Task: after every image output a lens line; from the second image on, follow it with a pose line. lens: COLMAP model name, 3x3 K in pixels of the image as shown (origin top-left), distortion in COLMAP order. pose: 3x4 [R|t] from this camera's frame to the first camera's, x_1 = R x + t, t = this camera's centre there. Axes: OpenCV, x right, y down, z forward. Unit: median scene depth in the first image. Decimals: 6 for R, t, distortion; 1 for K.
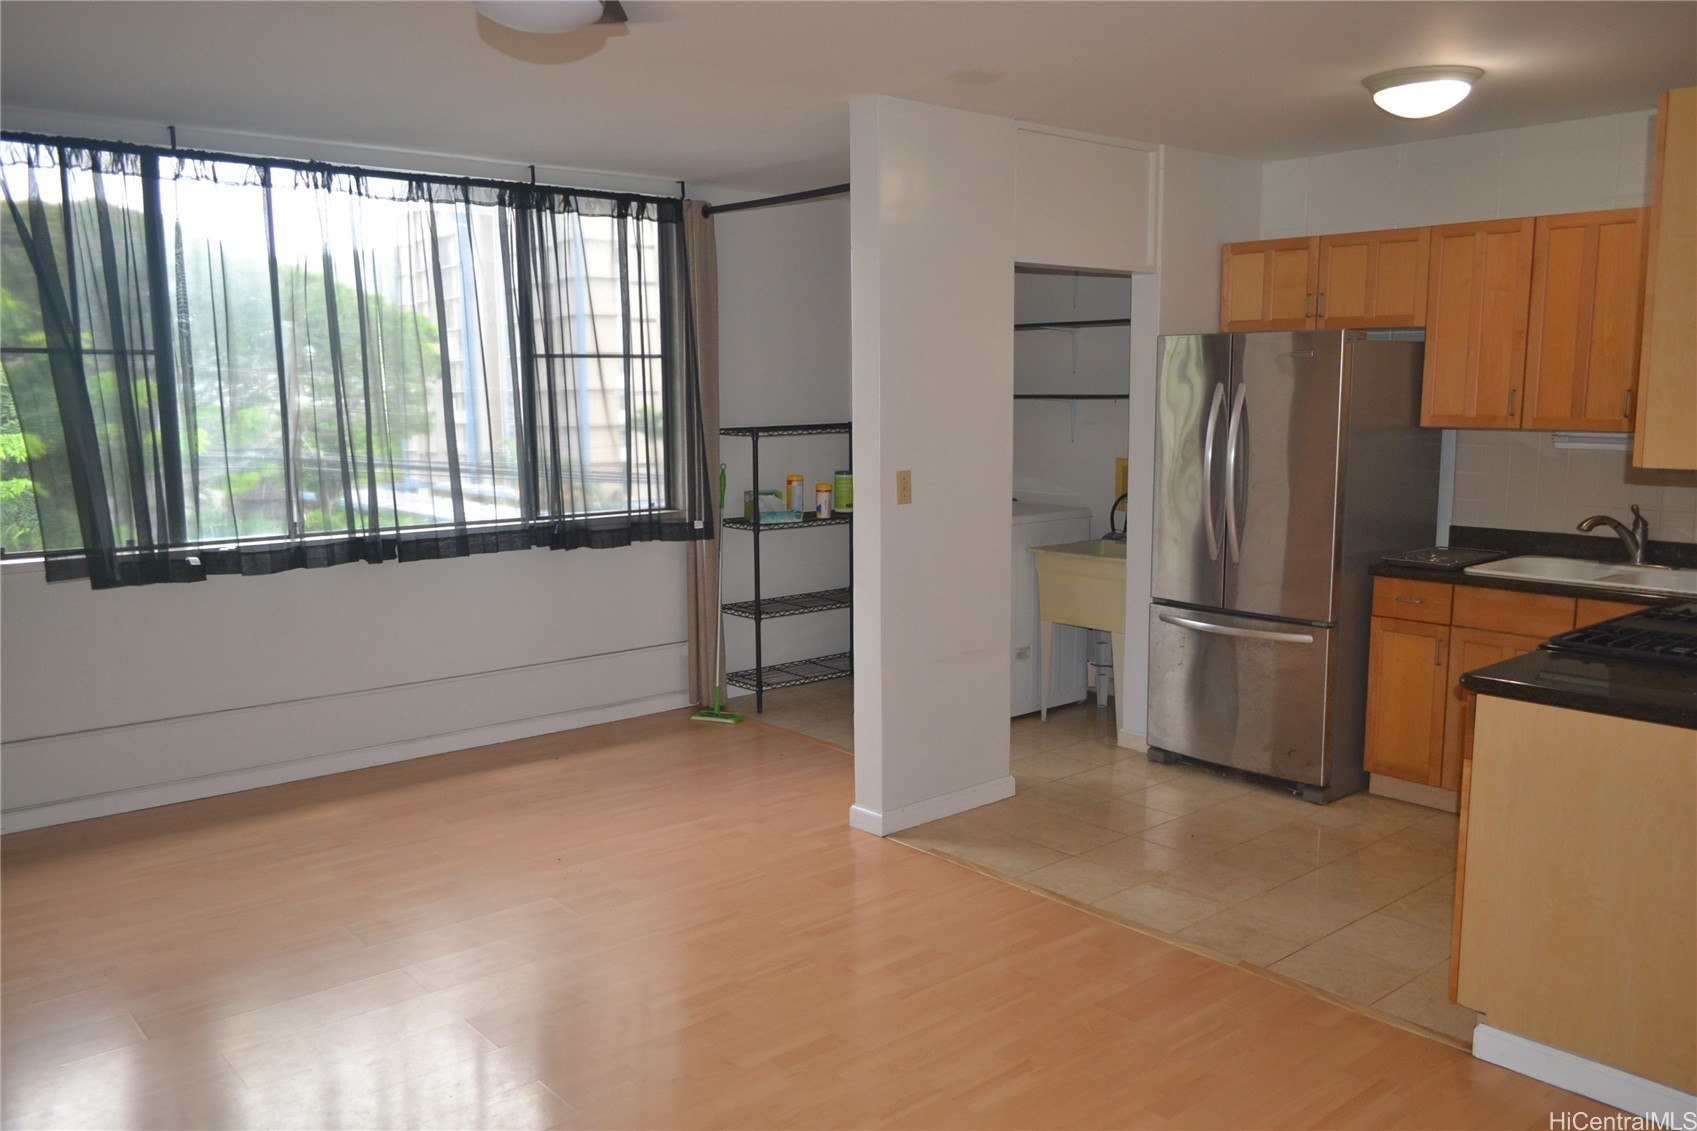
lens RADIAL K [[1322.2, 0, 848.5], [0, 1322.2, 565.5], [0, 0, 1]] dist [-0.001350, -0.000481]
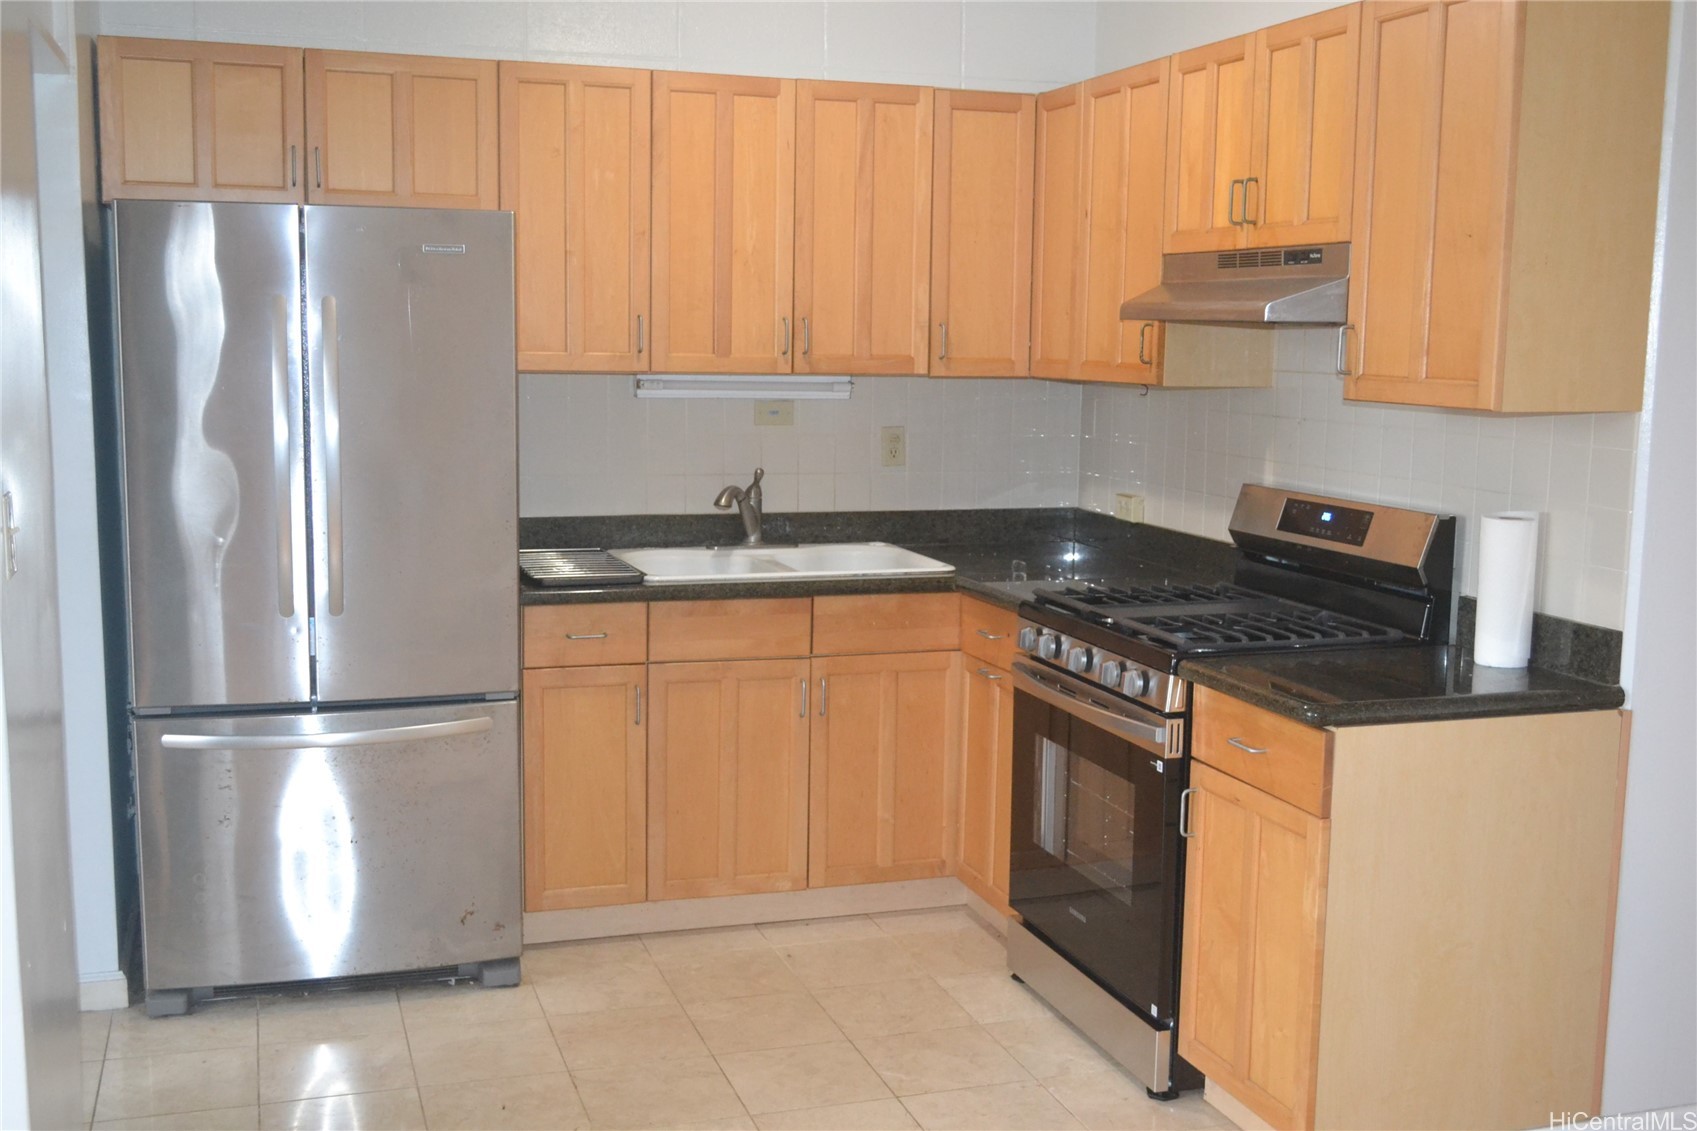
lens RADIAL K [[1832.0, 0, 848.5], [0, 1832.0, 565.5], [0, 0, 1]] dist [-0.003437, -0.002091]
pose [[0.386272, -0.110230, 0.915774, -0.353596], [0.107147, 0.991475, 0.074147, -0.061767], [-0.916140, 0.069481, 0.394790, 0.524228]]
